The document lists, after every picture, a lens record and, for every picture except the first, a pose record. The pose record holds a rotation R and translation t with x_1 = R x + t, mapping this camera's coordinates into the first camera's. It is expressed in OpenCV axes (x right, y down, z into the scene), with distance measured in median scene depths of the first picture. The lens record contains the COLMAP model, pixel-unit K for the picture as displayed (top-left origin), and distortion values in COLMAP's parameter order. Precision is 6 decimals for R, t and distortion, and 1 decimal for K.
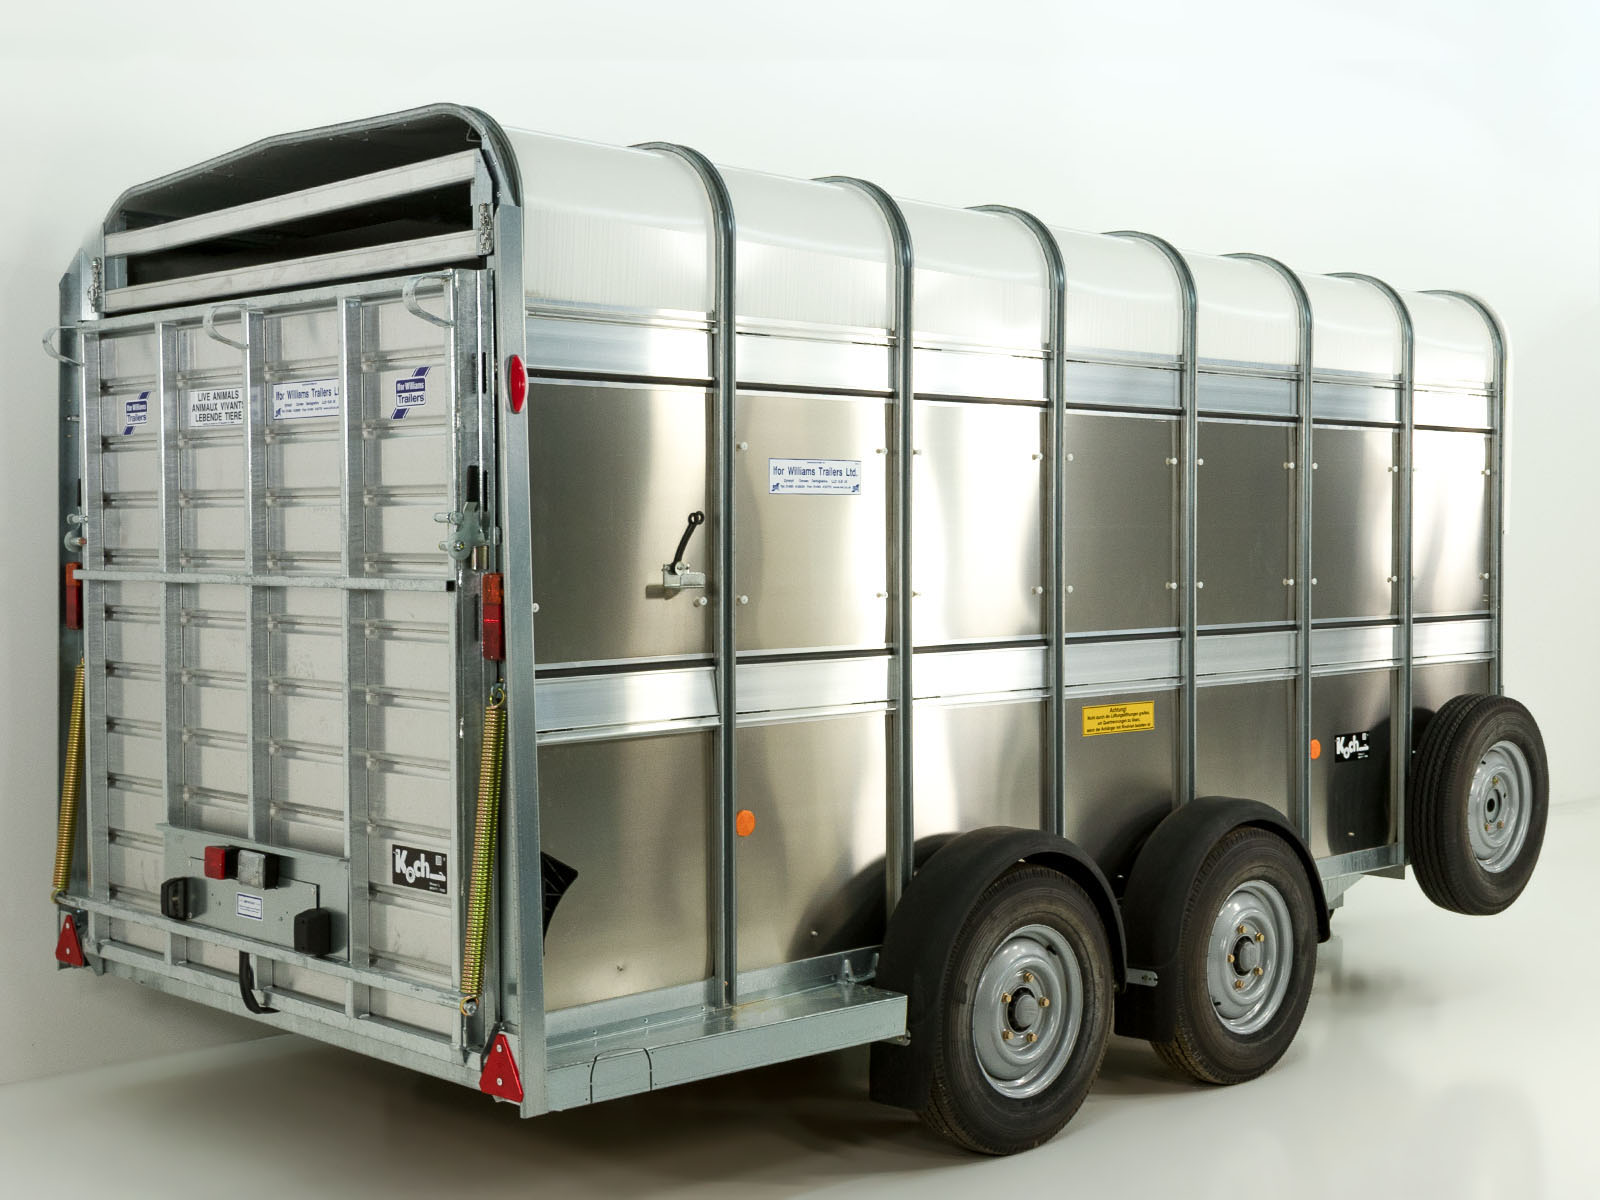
lens RADIAL K [[2186.6, 0, 807.1], [0, 2186.6, 599.6], [0, 0, 1]] dist [-0.099611, 0.000000]
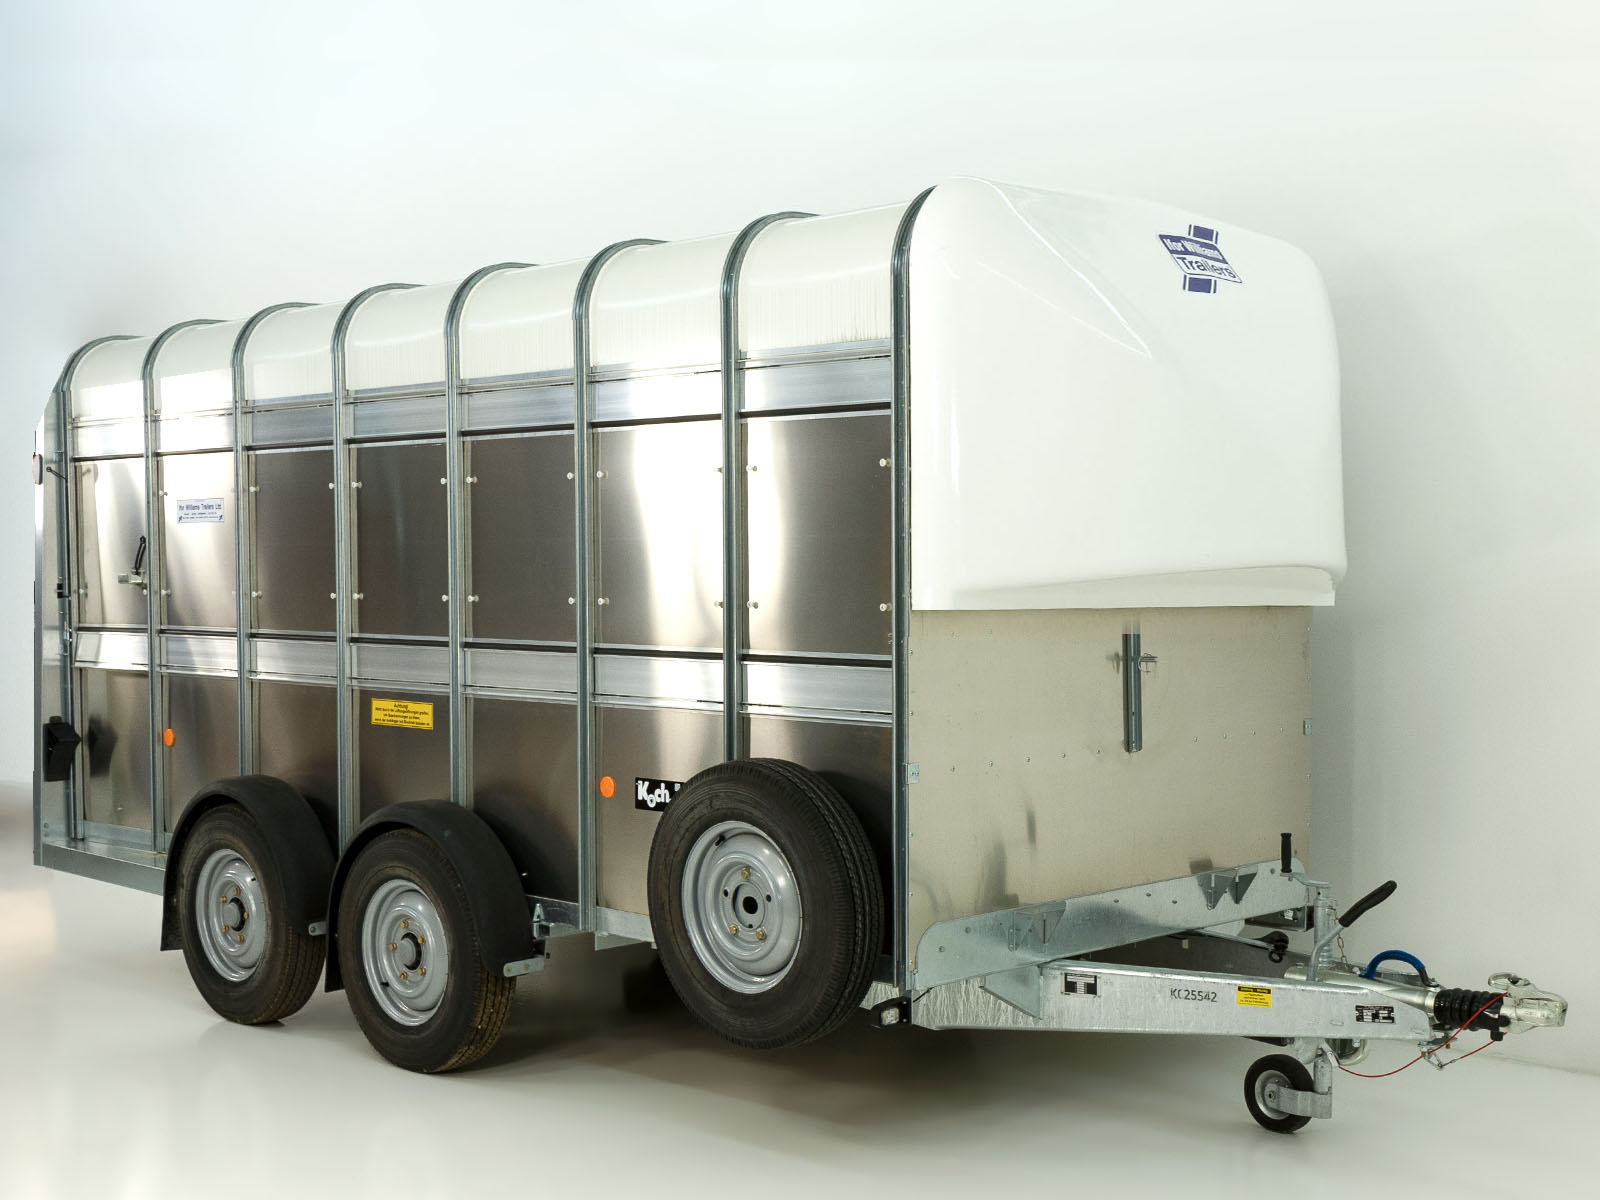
lens RADIAL K [[1849.5, 0, 794.2], [0, 1849.5, 591.7], [0, 0, 1]] dist [-0.110081, 0.000000]
pose [[0.135915, 0.028319, -0.990316, 1.180712], [-0.024932, 0.999373, 0.025157, -0.039727], [0.990407, 0.021271, 0.136536, 1.141494]]
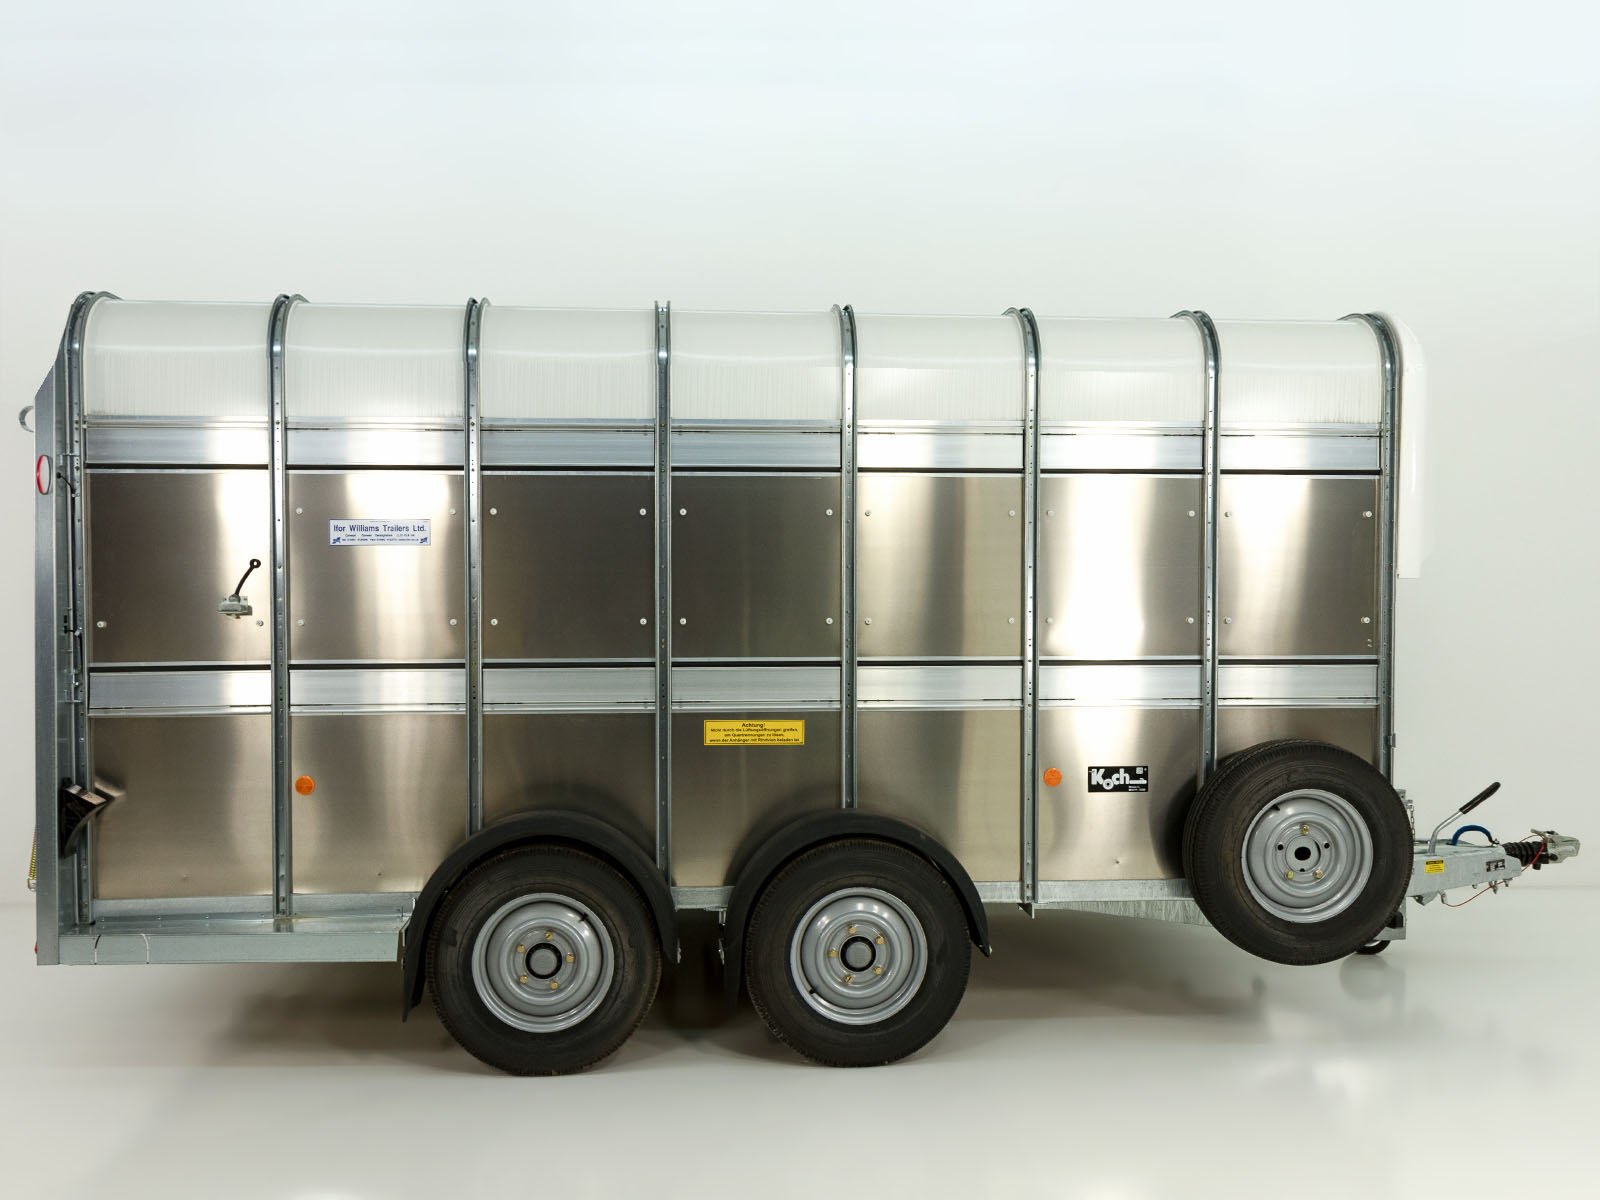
lens RADIAL K [[1151.7, 0, 808.7], [0, 1151.7, 616.9], [0, 0, 1]] dist [-0.002718, 0.005973]
pose [[0.755944, 0.027538, -0.654057, 0.610119], [-0.022675, 0.999617, 0.015880, -0.019830], [0.654243, 0.002827, 0.756279, 0.585514]]
